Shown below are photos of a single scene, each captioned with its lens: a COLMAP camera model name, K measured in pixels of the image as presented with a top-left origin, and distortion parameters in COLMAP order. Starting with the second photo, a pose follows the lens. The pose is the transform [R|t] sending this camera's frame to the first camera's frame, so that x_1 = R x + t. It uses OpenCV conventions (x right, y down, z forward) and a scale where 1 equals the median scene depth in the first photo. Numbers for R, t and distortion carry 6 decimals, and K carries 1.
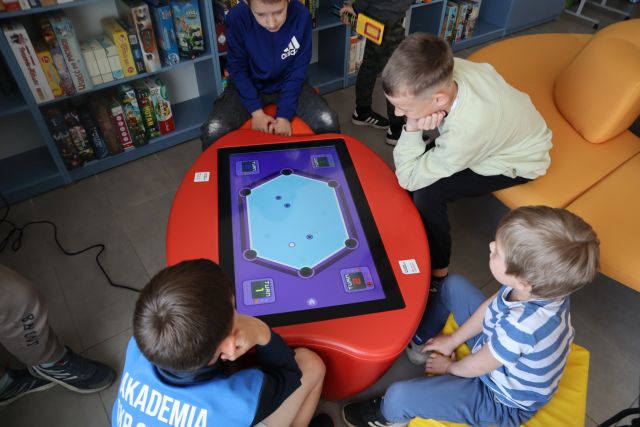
lens RADIAL K [[454.5, 0, 318.0], [0, 454.5, 213.8], [0, 0, 1]] dist [0.000619, 0.011313]
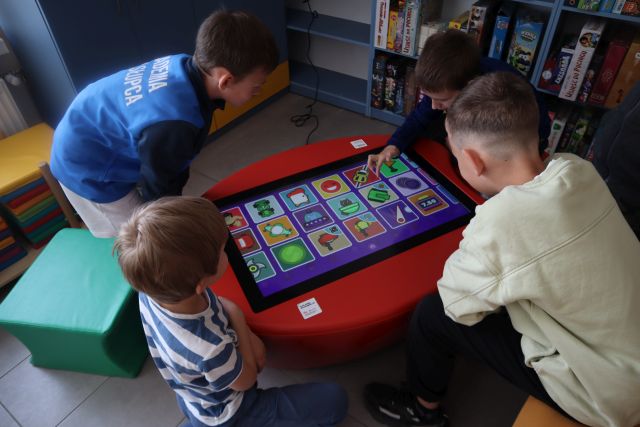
lens RADIAL K [[454.5, 0, 320.8], [0, 454.5, 213.2], [0, 0, 1]] dist [0.000619, 0.011313]
pose [[0.329807, 0.630894, -0.702282, 0.476791], [-0.640555, 0.696009, 0.324440, -0.215265], [0.693482, 0.342848, 0.633671, 0.233256]]
